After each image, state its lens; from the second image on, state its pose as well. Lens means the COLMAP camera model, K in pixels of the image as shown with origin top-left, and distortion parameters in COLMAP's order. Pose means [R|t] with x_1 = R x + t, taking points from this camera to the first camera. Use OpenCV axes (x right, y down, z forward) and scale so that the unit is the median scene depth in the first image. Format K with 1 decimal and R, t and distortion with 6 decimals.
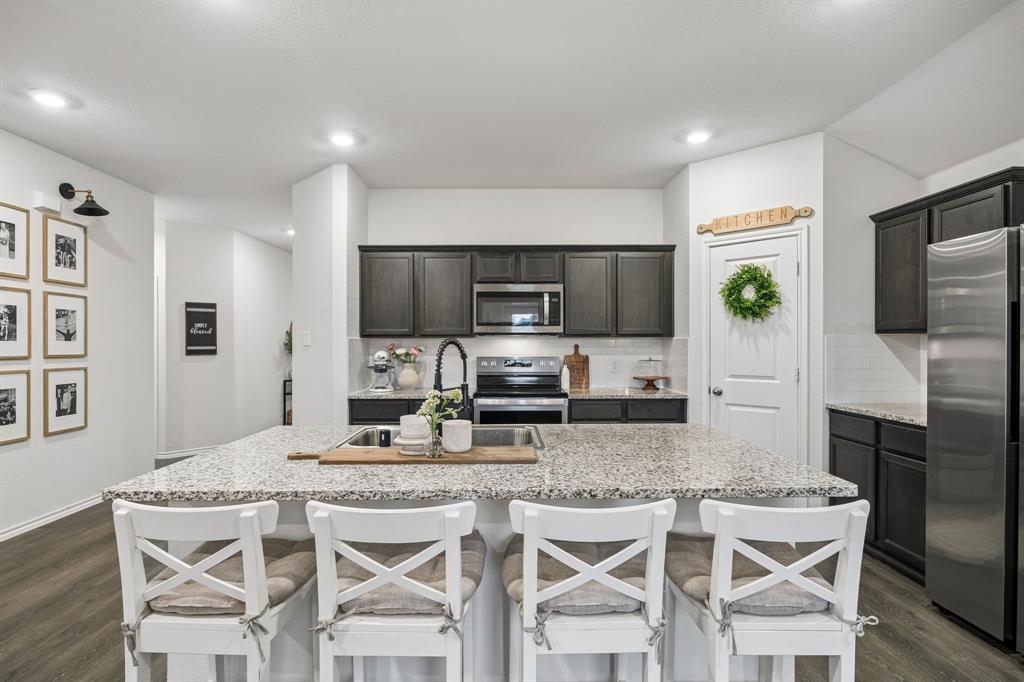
lens RADIAL K [[547.9, 0, 504.4], [0, 547.9, 345.4], [0, 0, 1]] dist [0.004701, 0.000515]
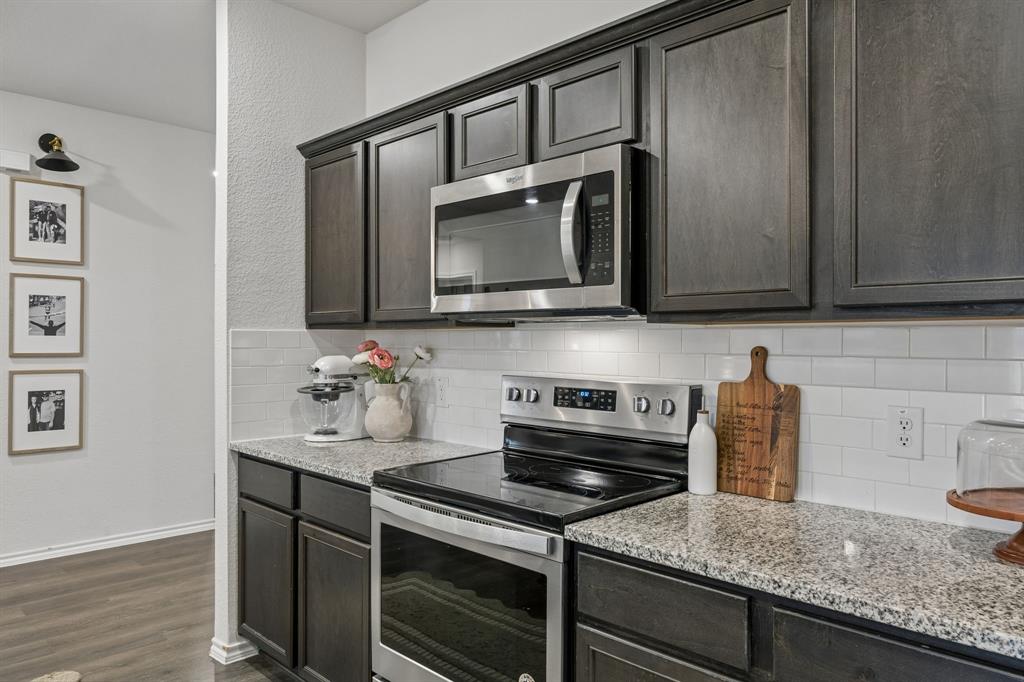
lens RADIAL K [[710.5, 0, 509.5], [0, 710.5, 343.1], [0, 0, 1]] dist [0.003799, -0.002708]
pose [[0.686378, 0.006076, -0.727220, 0.385084], [-0.008736, 0.999962, 0.000109, -0.003227], [0.727193, 0.006278, 0.686405, 0.771683]]
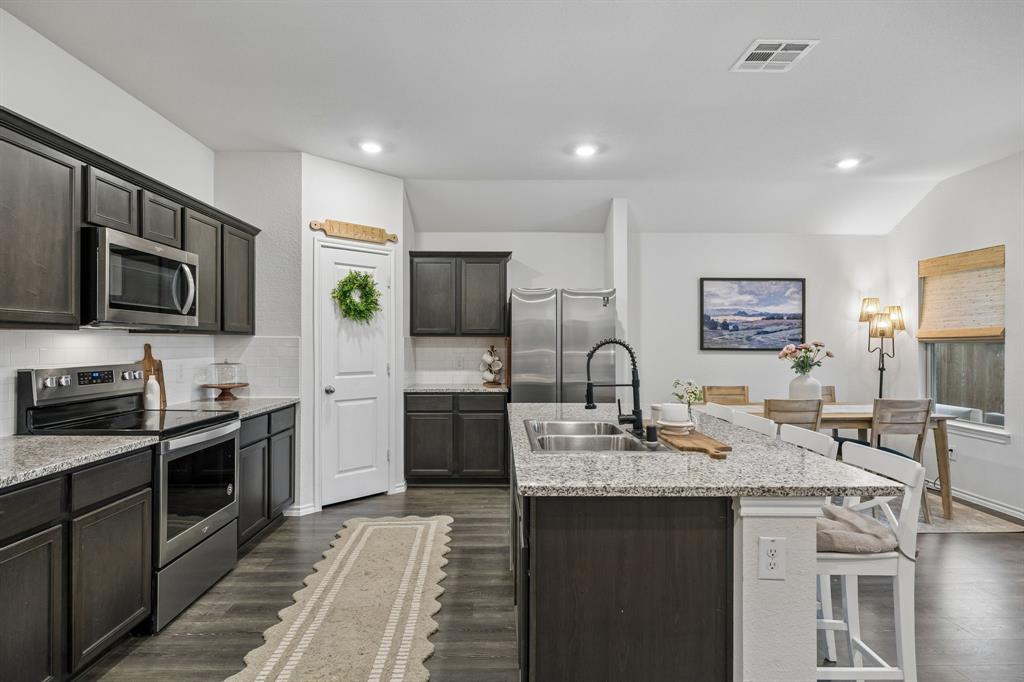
lens RADIAL K [[547.9, 0, 514.7], [0, 547.9, 339.1], [0, 0, 1]] dist [0.004701, 0.000515]
pose [[-0.007358, 0.009125, 0.999931, -0.649268], [0.002794, 0.999955, -0.009105, -0.000257], [-0.999969, 0.002726, -0.007384, 0.682833]]
